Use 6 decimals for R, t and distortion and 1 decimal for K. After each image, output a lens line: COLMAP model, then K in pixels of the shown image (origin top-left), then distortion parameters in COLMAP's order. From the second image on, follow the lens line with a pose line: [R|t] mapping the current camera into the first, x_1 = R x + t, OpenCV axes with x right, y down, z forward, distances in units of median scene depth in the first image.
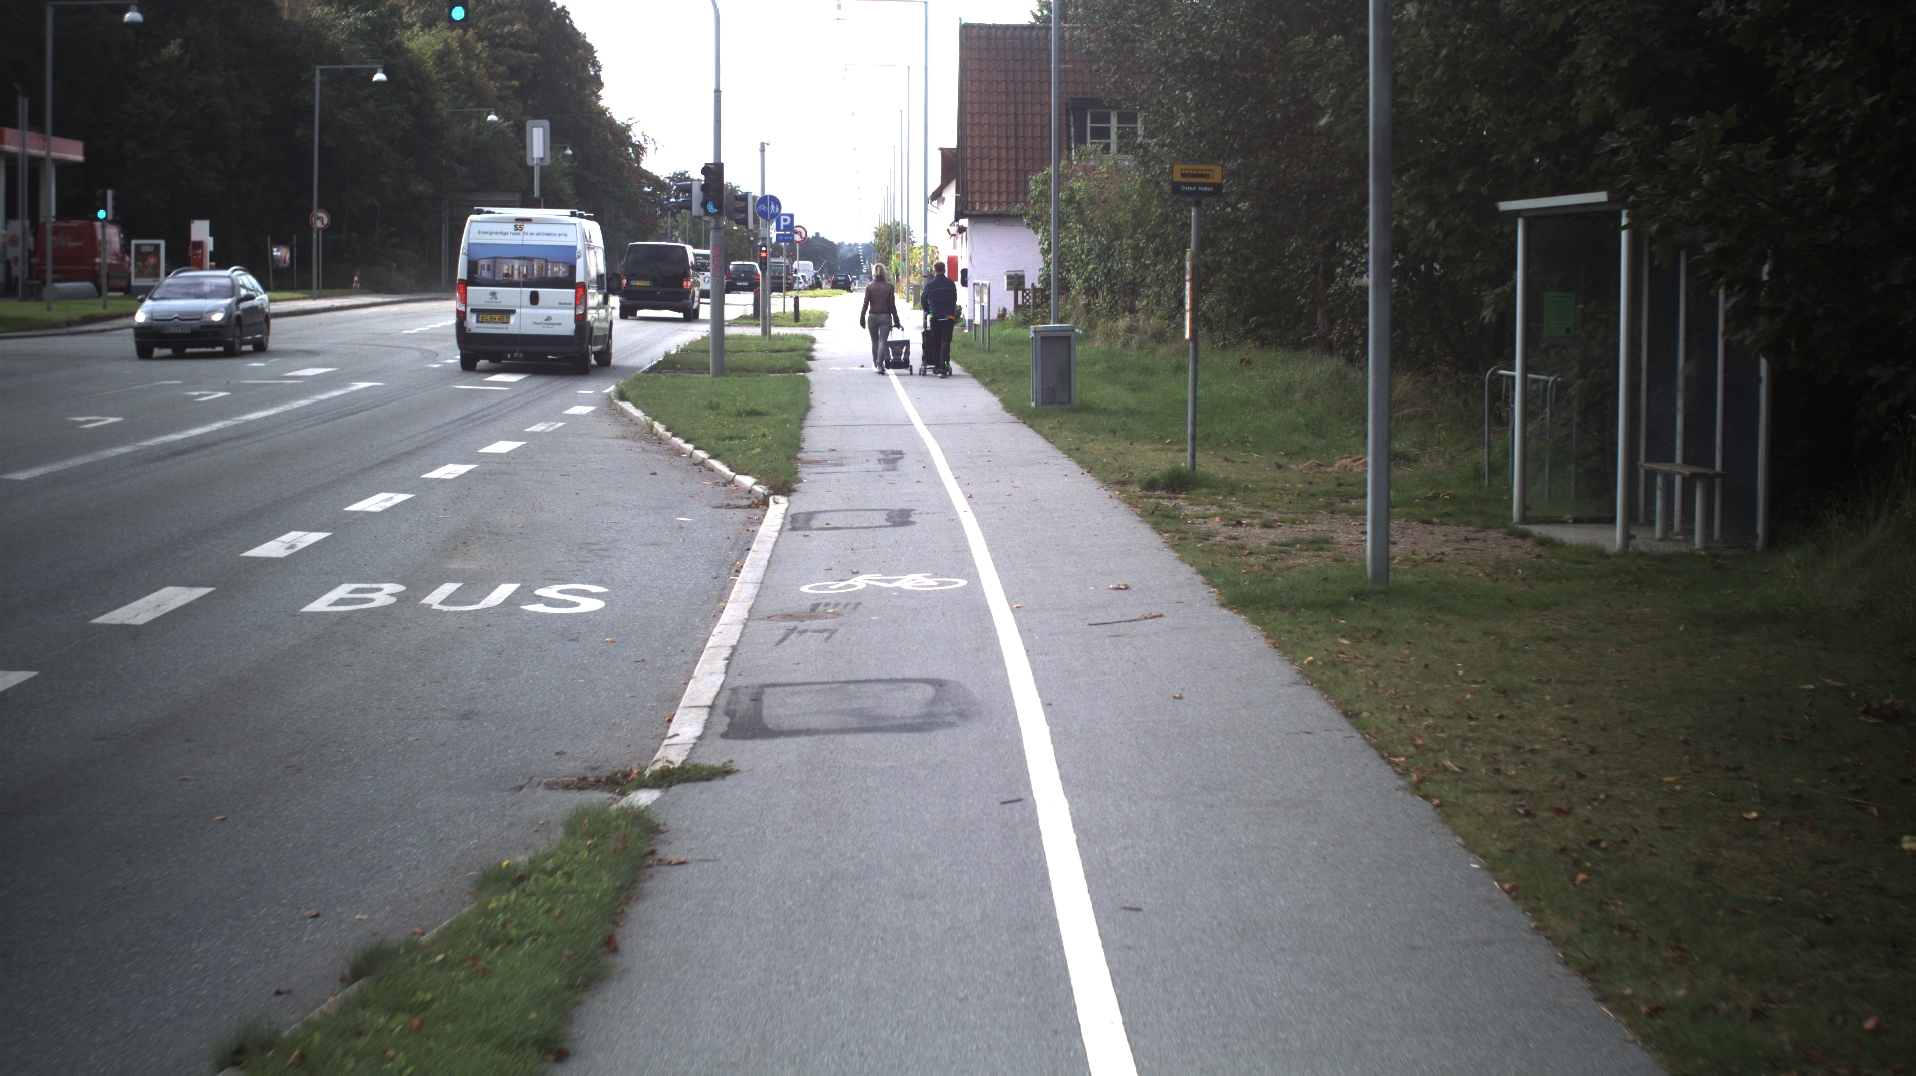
lens RADIAL K [[3347.2, 0, 960.2], [0, 3347.2, 532.1], [0, 0, 1]] dist [-0.238222, 0.000000]
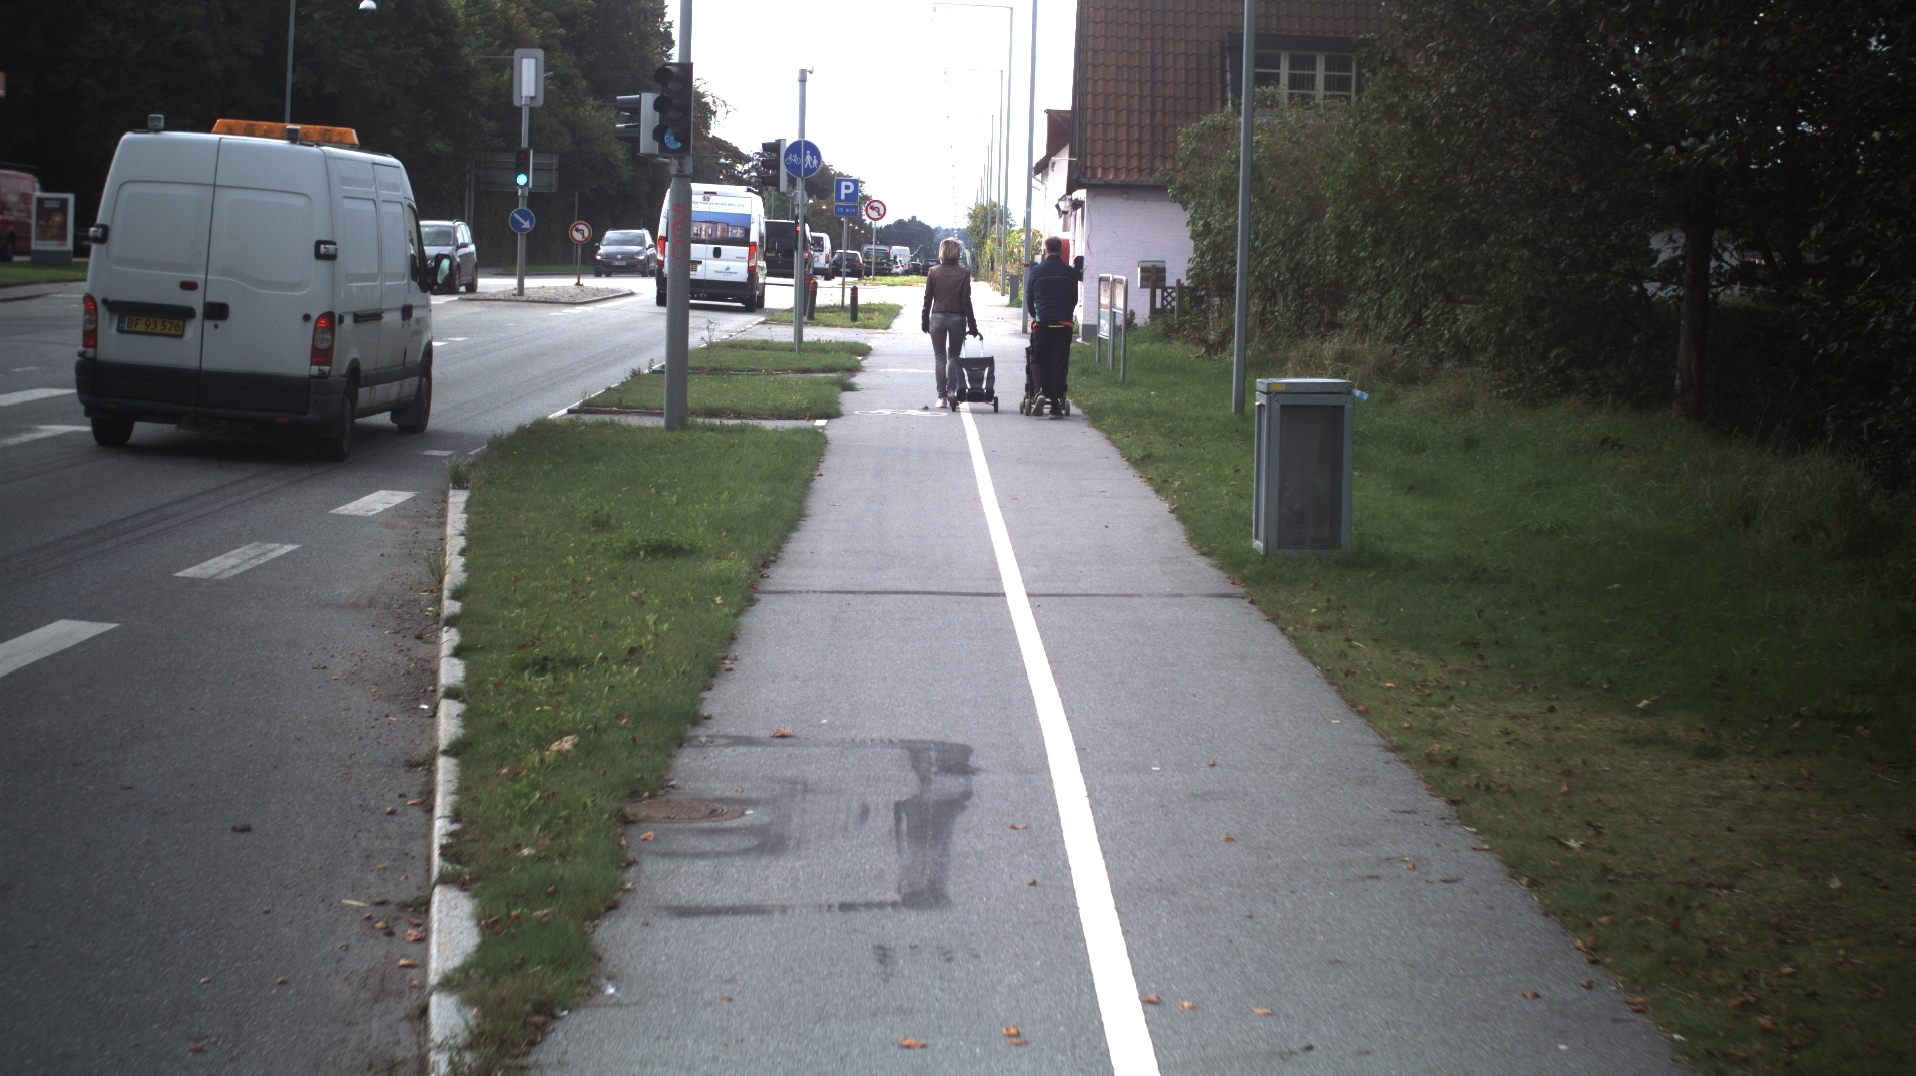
lens RADIAL K [[3347.2, 0, 954.1], [0, 3347.2, 555.1], [0, 0, 1]] dist [-0.238222, 0.000000]
pose [[0.999163, 0.029685, -0.028136, -0.005627], [-0.029379, 0.999505, 0.011224, -0.029281], [0.028455, -0.010388, 0.999541, 0.377486]]
